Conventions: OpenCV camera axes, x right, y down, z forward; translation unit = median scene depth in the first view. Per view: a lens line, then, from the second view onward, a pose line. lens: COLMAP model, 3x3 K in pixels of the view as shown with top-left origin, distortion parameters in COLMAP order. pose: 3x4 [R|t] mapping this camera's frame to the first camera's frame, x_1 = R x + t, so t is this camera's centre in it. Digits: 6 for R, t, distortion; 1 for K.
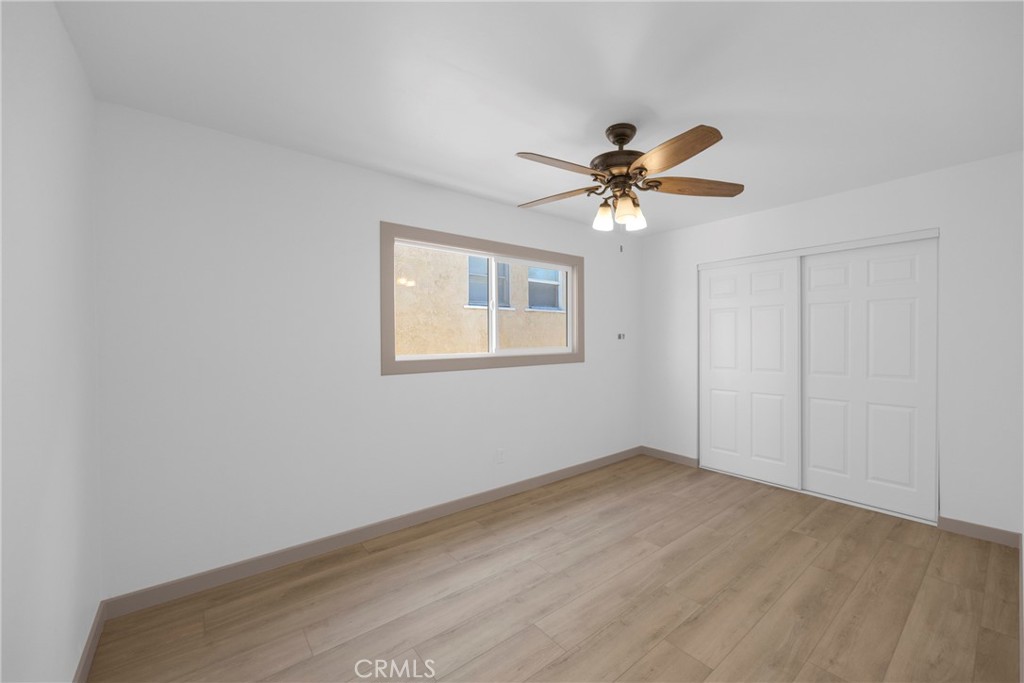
lens RADIAL K [[407.2, 0, 511.4], [0, 407.2, 335.8], [0, 0, 1]] dist [-0.001173, -0.000240]
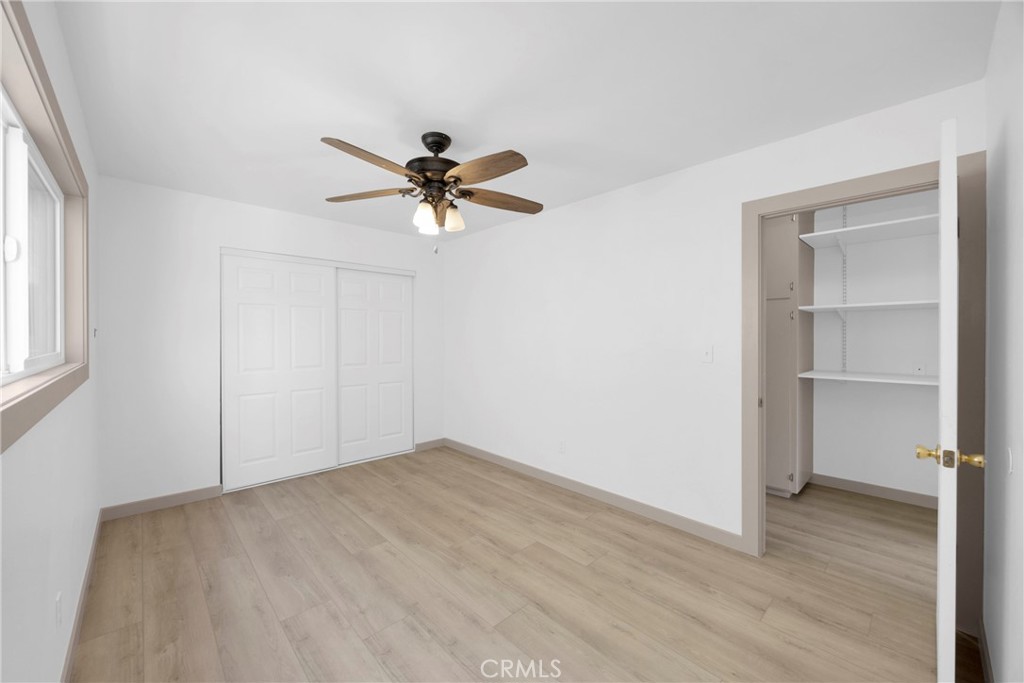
lens RADIAL K [[382.0, 0, 558.0], [0, 382.0, 339.6], [0, 0, 1]] dist [-0.000383, -0.000065]
pose [[-0.143493, -0.000667, 0.989651, -0.596485], [-0.007412, 0.999972, -0.000401, 0.012258], [-0.989624, -0.007393, -0.143494, 0.671577]]
